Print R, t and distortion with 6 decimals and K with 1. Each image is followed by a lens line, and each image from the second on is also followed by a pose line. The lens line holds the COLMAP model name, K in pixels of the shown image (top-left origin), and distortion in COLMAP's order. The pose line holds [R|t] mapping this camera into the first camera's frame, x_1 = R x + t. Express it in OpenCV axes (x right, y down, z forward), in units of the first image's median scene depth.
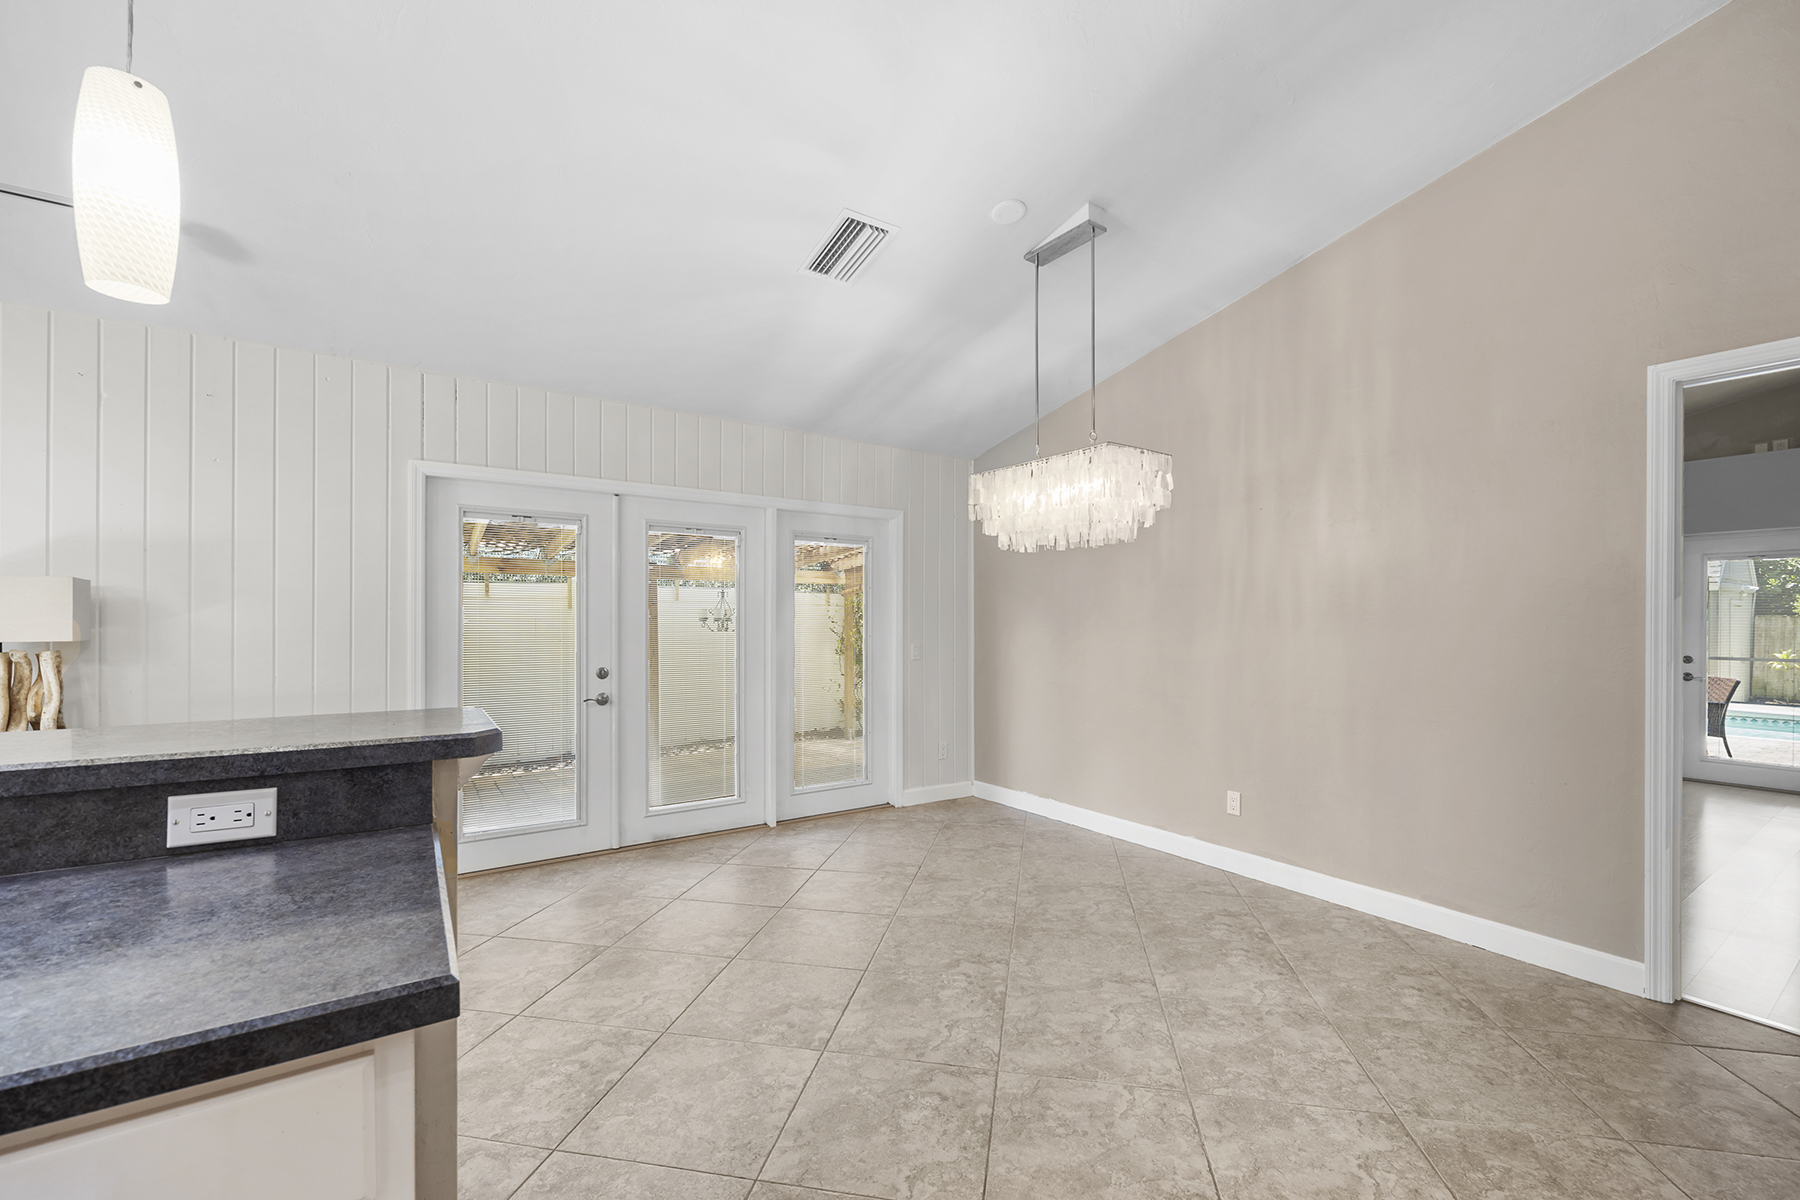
lens RADIAL K [[710.6, 0, 897.8], [0, 710.6, 614.3], [0, 0, 1]] dist [-0.003443, -0.000393]
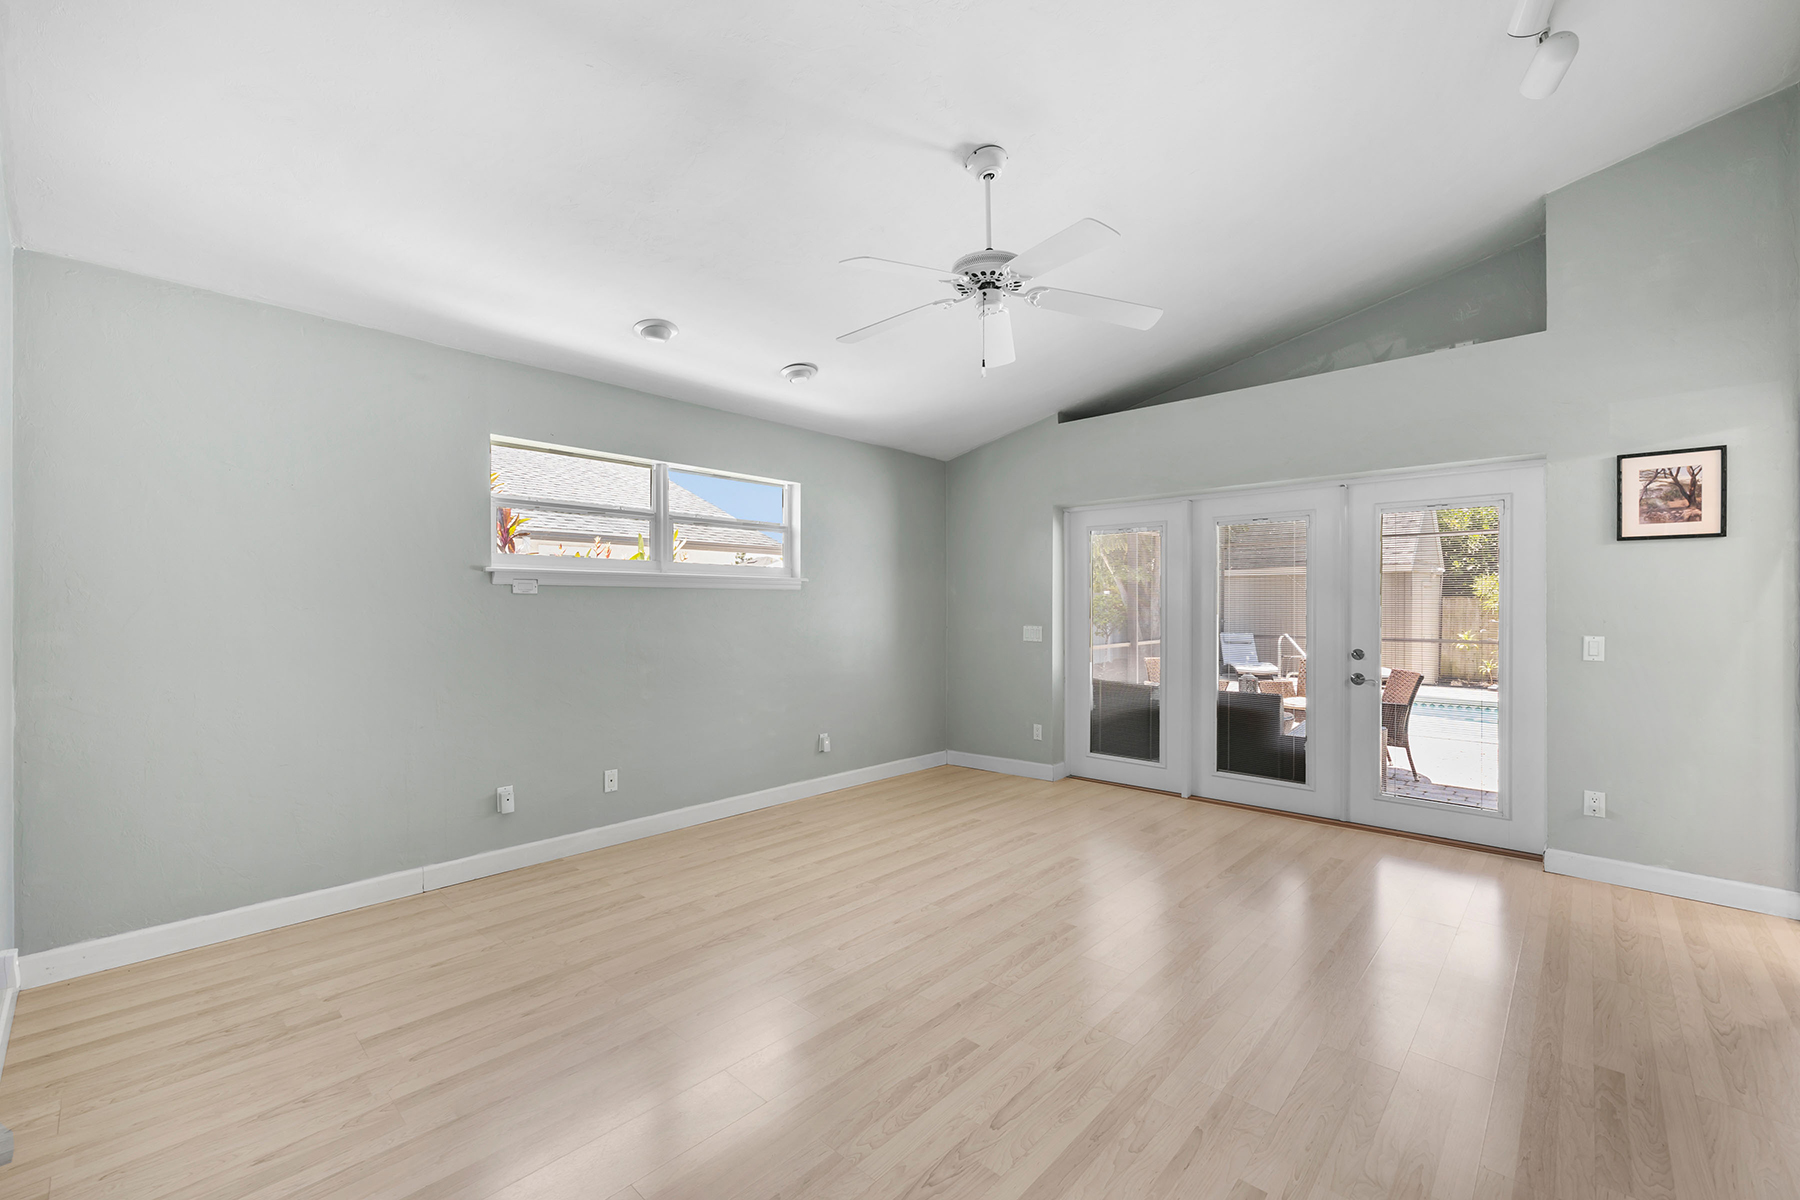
lens RADIAL K [[710.6, 0, 900.8], [0, 710.6, 599.2], [0, 0, 1]] dist [-0.003443, -0.000393]
pose [[0.974485, -0.003409, 0.224426, 0.238995], [0.003913, 0.999991, -0.001800, 0.003809], [-0.224417, 0.002632, 0.974490, 0.192047]]
